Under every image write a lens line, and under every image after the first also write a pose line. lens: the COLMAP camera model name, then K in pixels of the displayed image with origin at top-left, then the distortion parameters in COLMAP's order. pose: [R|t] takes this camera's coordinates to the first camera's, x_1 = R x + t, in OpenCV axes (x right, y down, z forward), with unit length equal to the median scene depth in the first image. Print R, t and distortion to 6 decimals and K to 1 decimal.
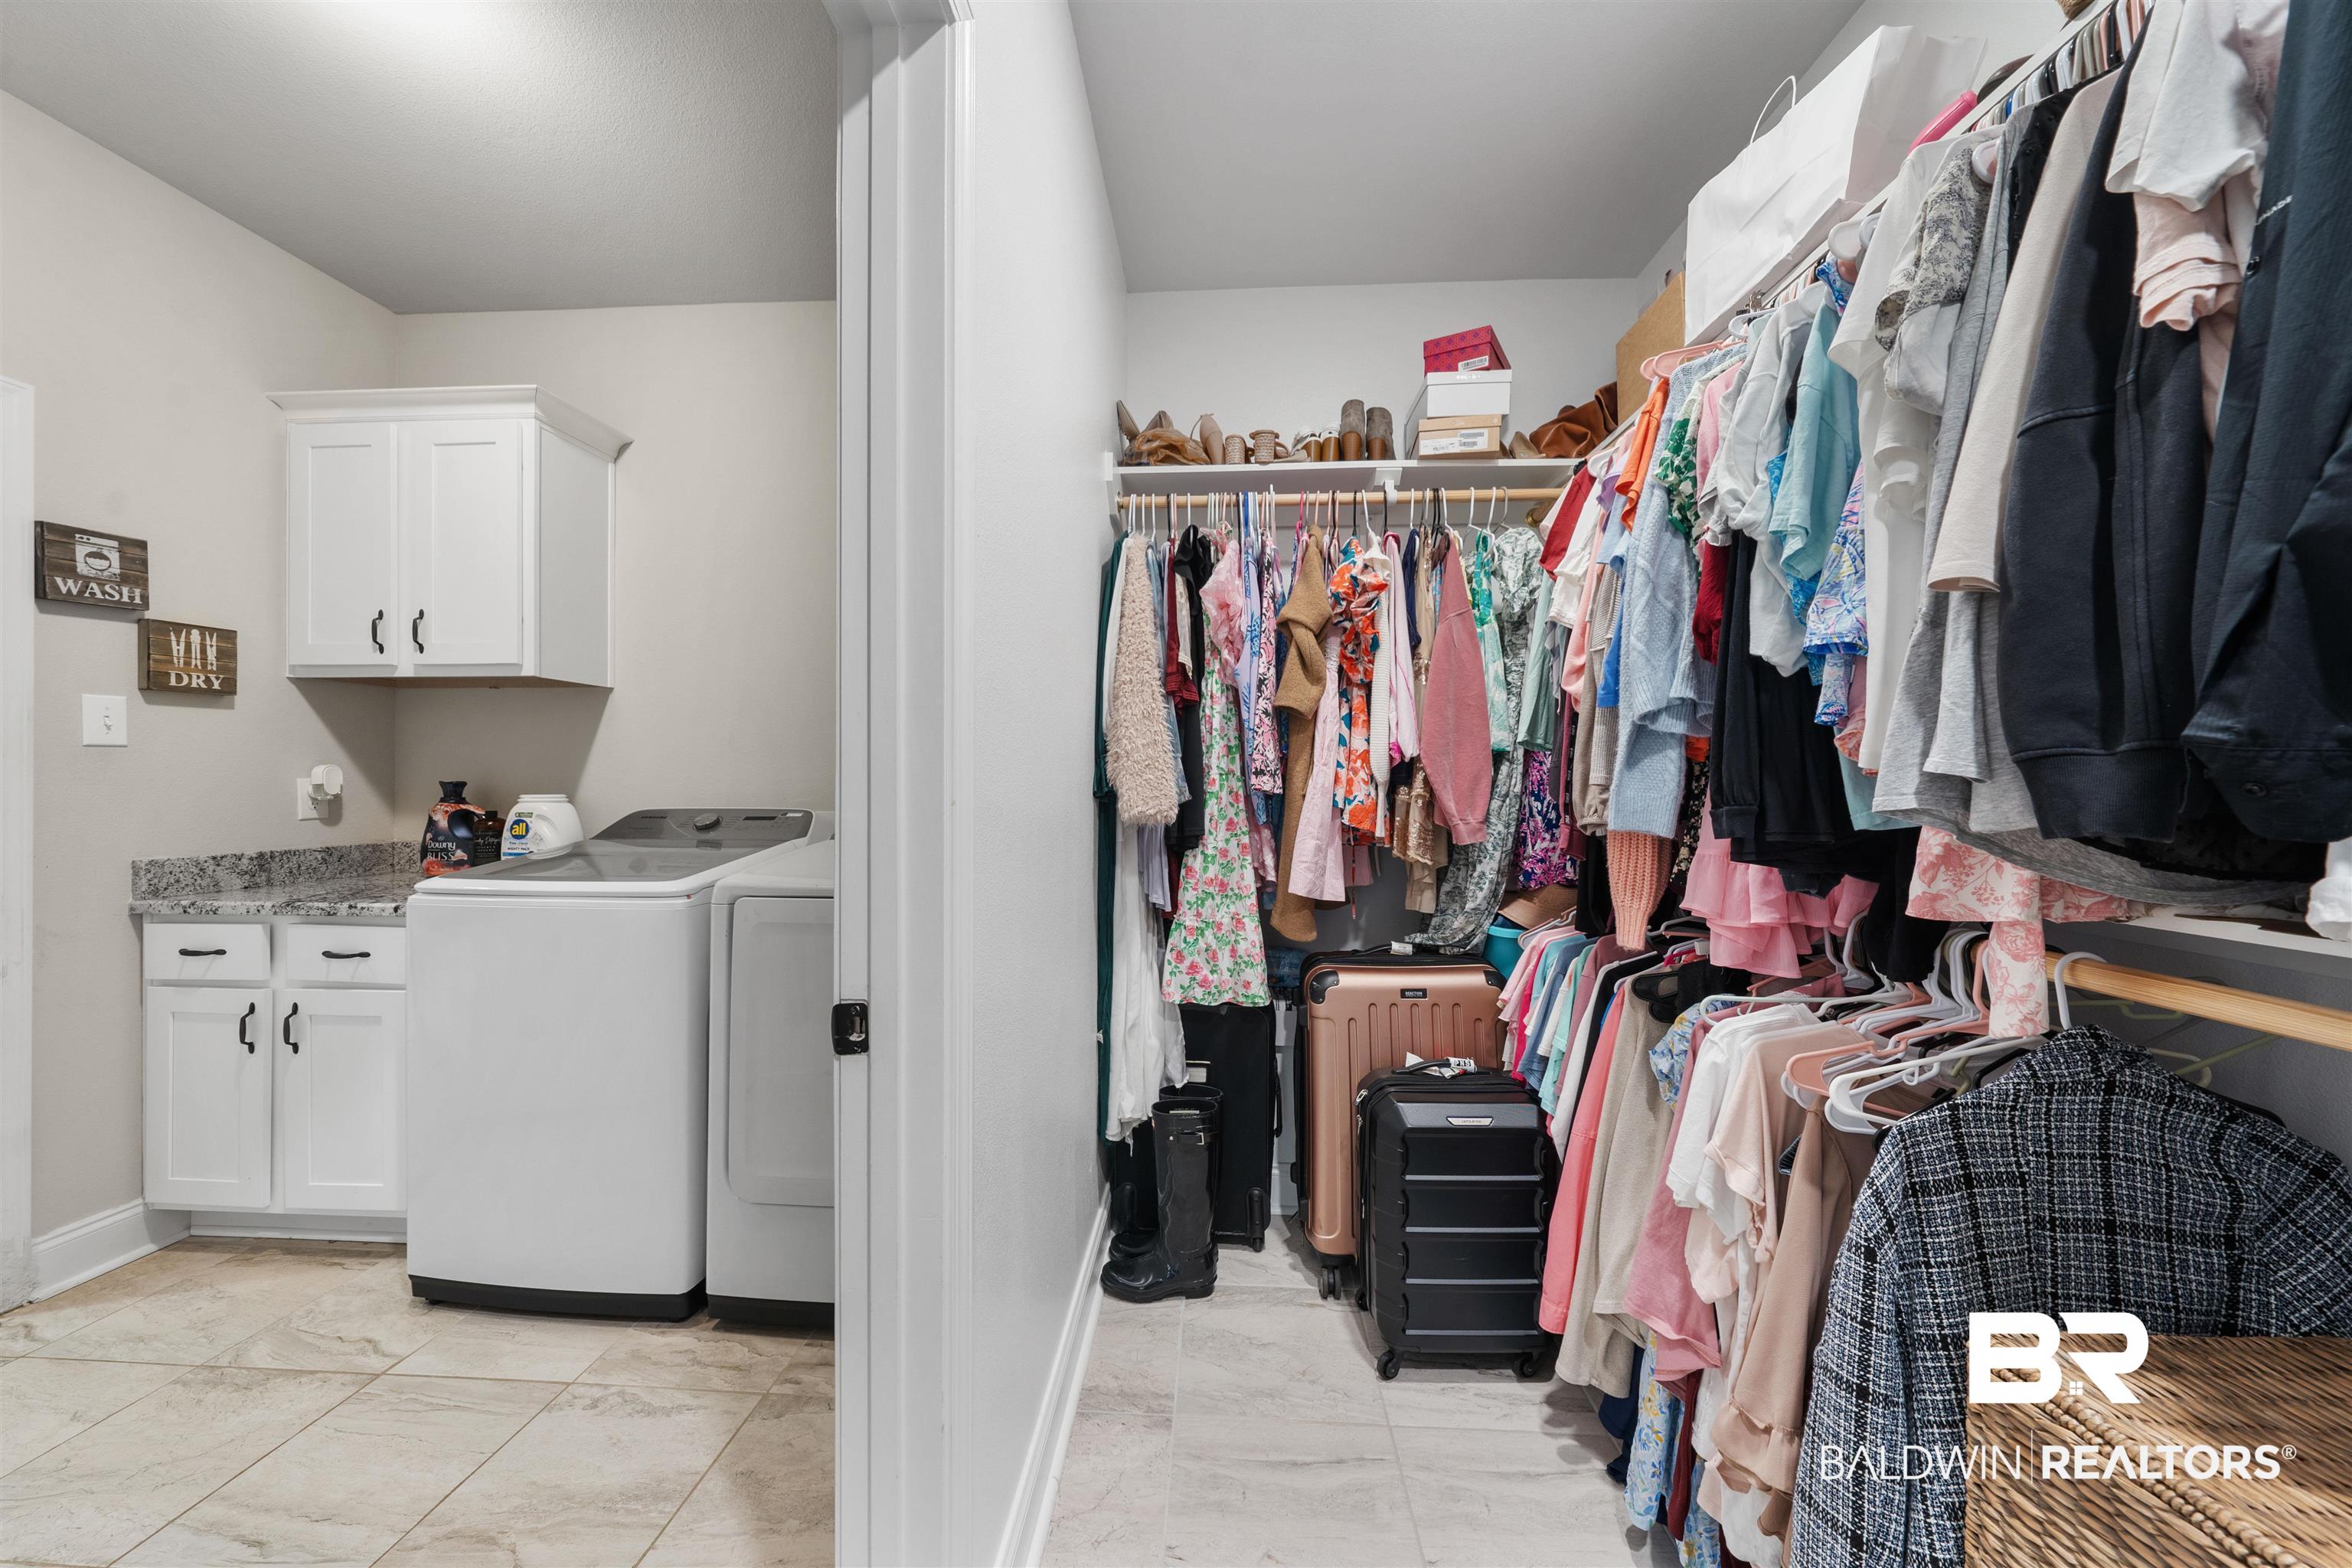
lens RADIAL K [[818.5, 0, 1176.0], [0, 818.5, 784.0], [0, 0, 1]] dist [-0.001157, -0.000090]
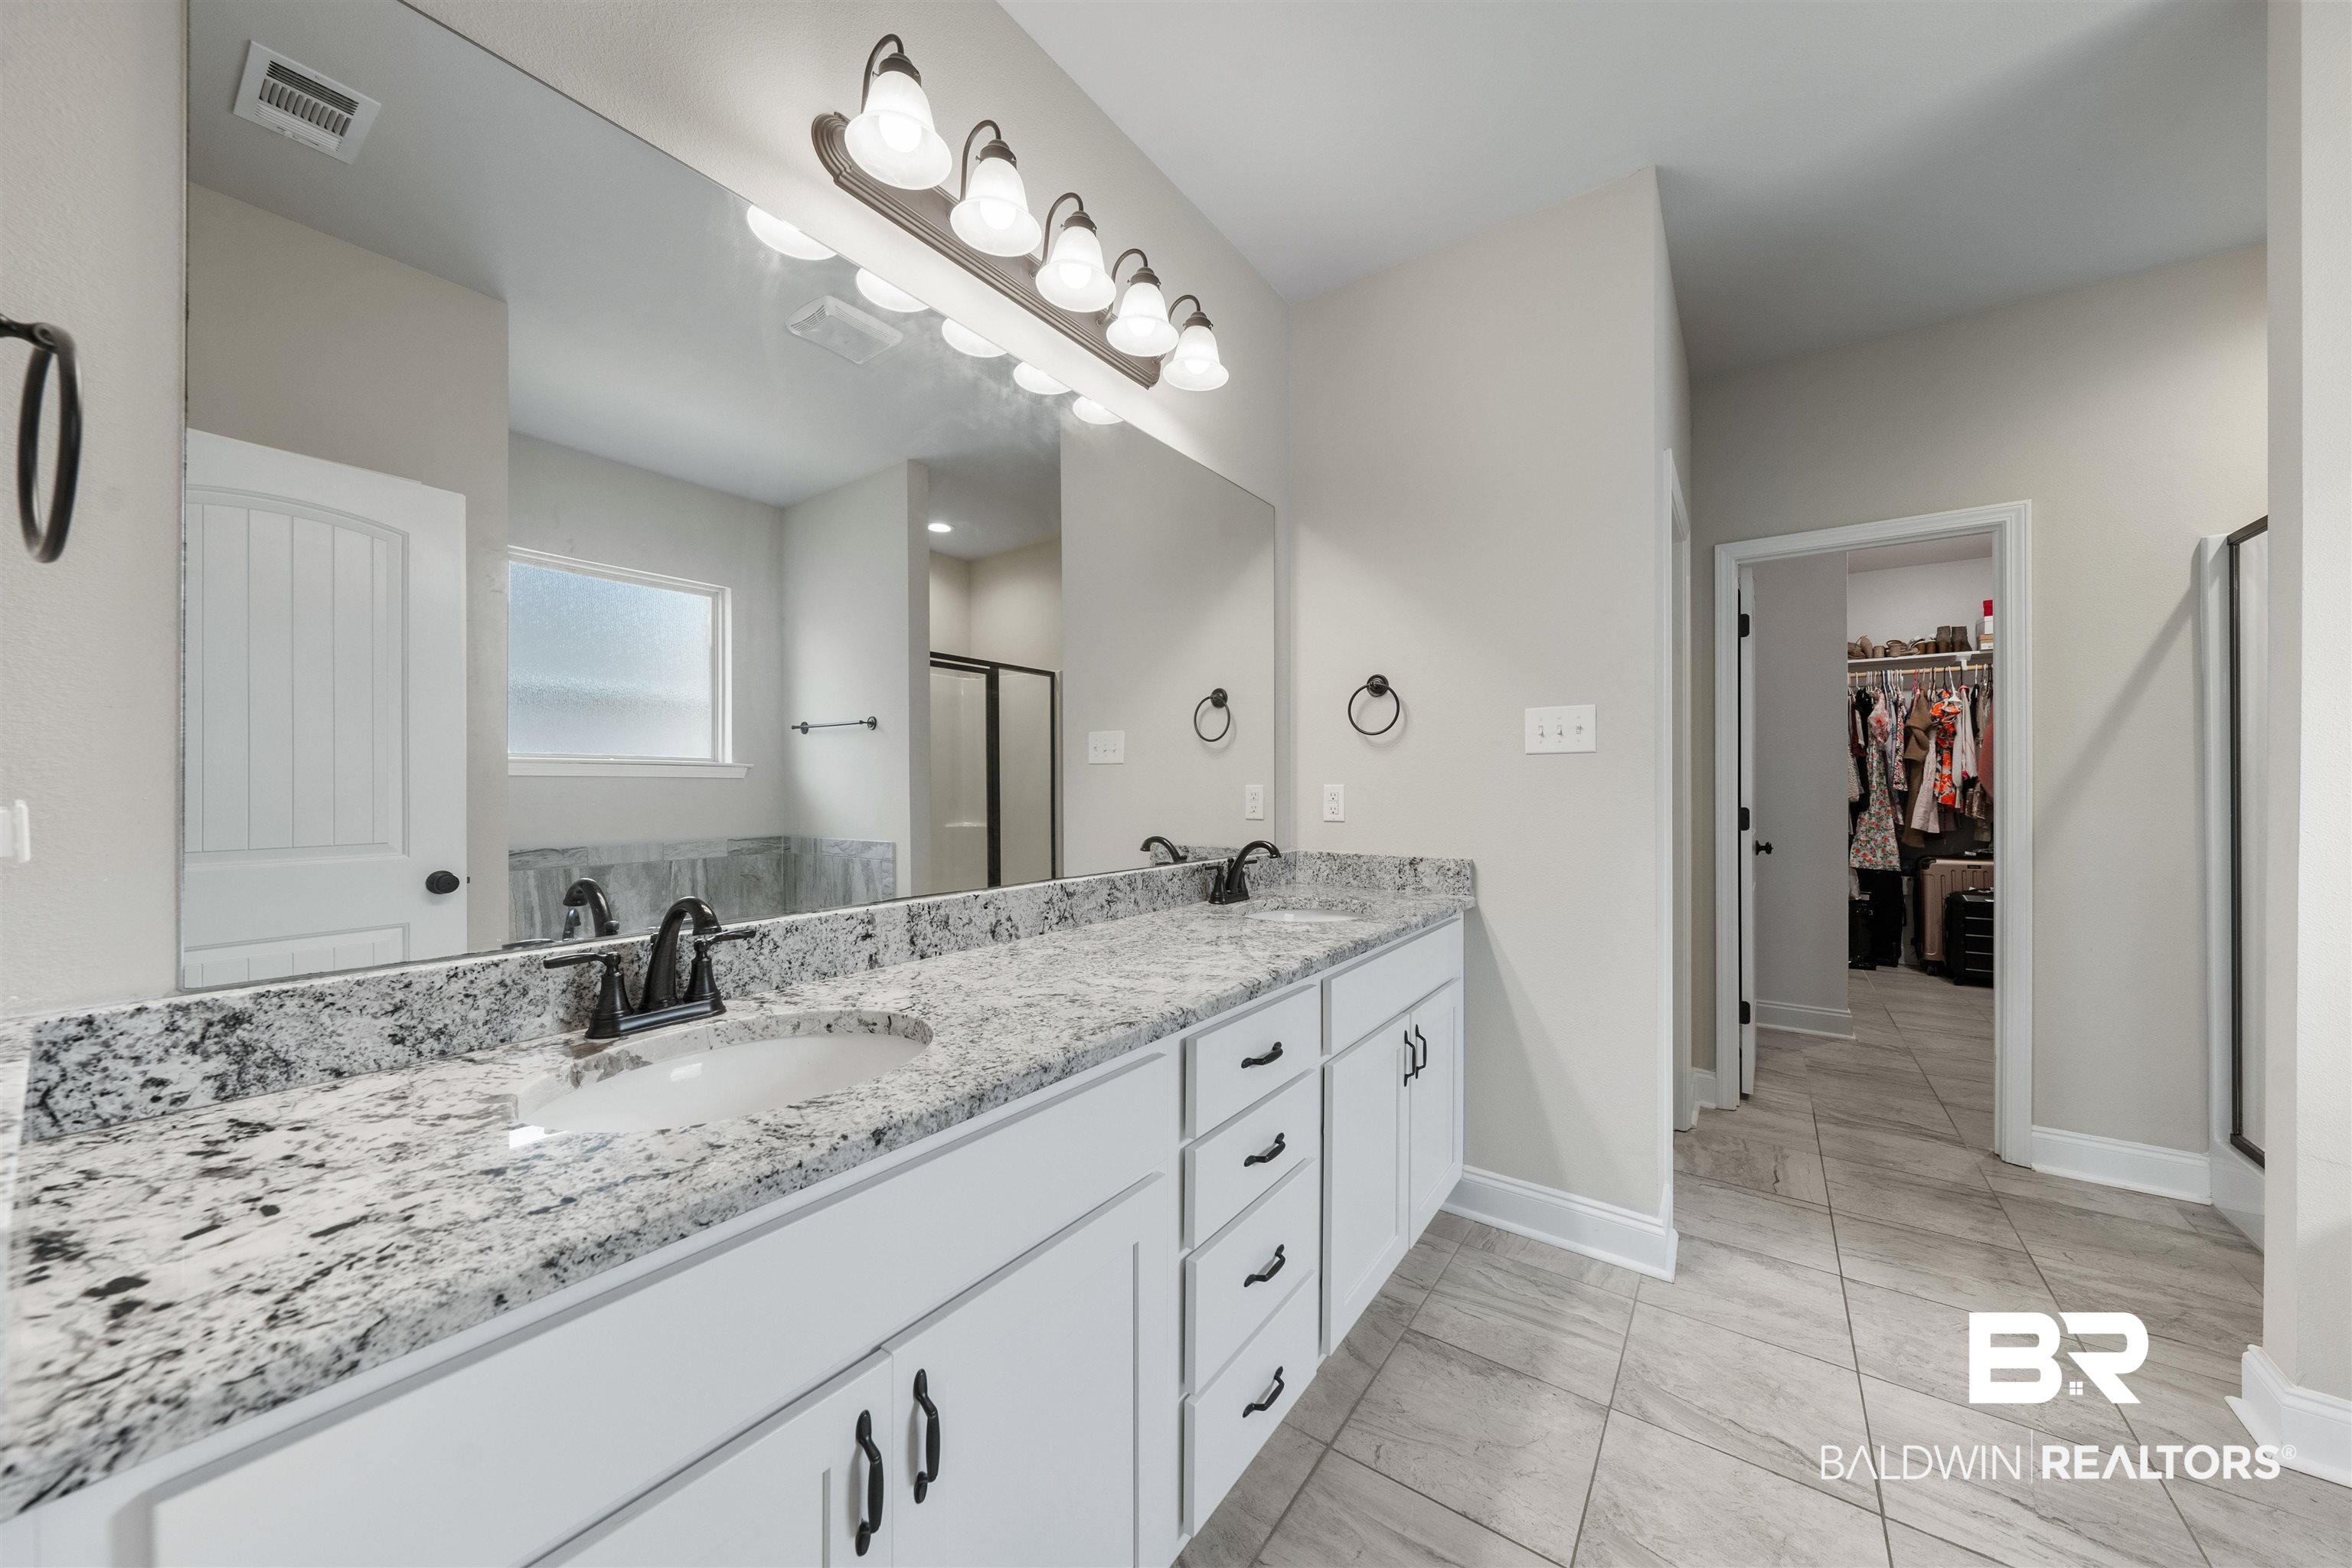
lens RADIAL K [[818.5, 0, 1176.0], [0, 818.5, 784.0], [0, 0, 1]] dist [-0.001157, -0.000090]
pose [[0.848560, -0.002307, -0.529094, -0.474785], [0.001567, 0.999997, -0.001847, -0.009935], [0.529097, 0.000738, 0.848561, -2.477933]]
